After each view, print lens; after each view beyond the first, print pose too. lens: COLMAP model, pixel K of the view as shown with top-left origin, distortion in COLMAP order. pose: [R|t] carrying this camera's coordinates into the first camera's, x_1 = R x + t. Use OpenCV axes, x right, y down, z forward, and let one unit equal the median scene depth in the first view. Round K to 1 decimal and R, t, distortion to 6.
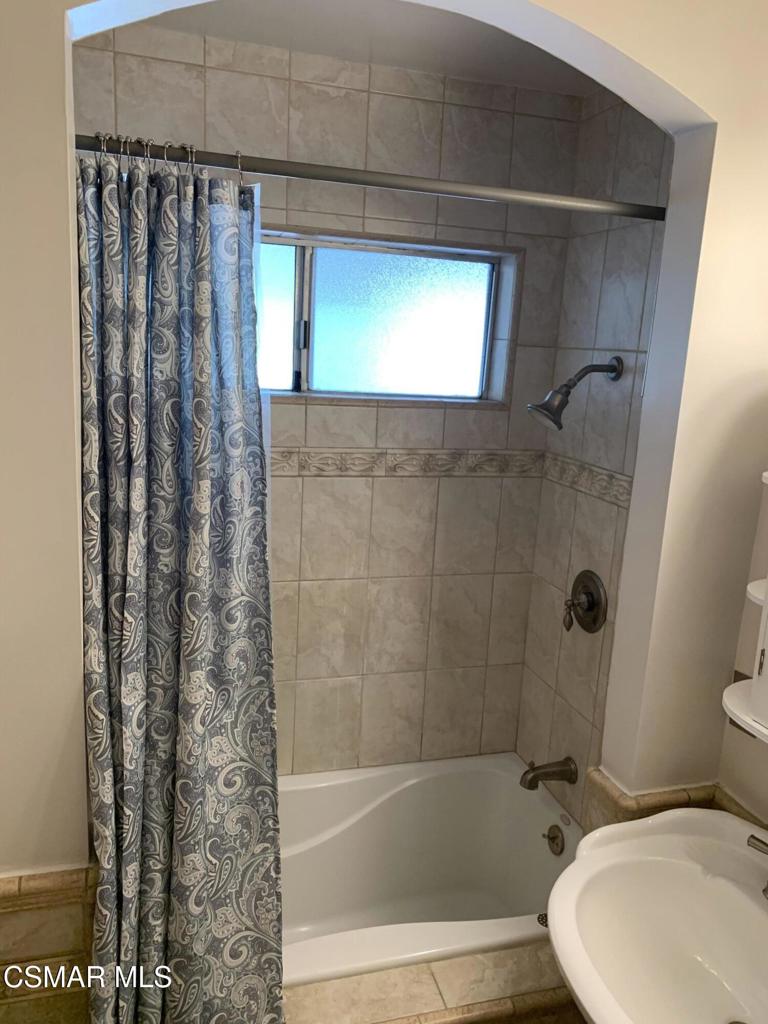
lens RADIAL K [[786.2, 0, 386.3], [0, 786.2, 524.1], [0, 0, 1]] dist [0.098884, -0.178766]
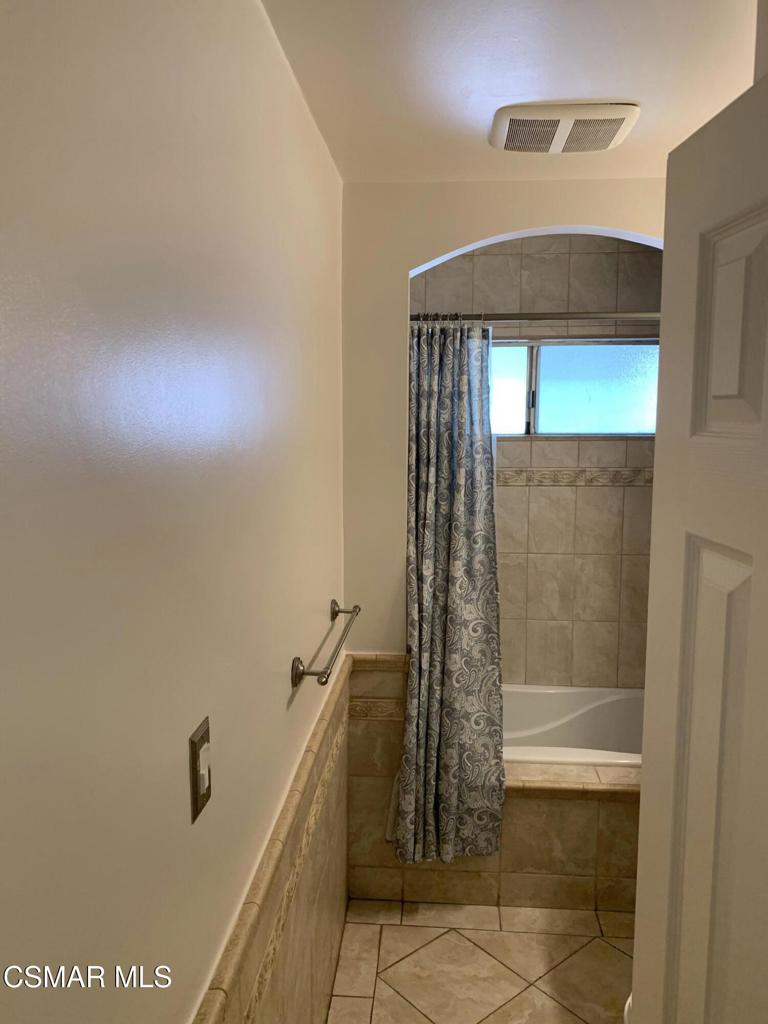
lens RADIAL K [[786.2, 0, 386.3], [0, 786.2, 524.1], [0, 0, 1]] dist [0.098884, -0.178766]
pose [[0.936067, -0.007364, -0.351744, 0.300373], [-0.025020, 0.995856, -0.087434, 0.266811], [0.350930, 0.090645, 0.932004, -0.955746]]
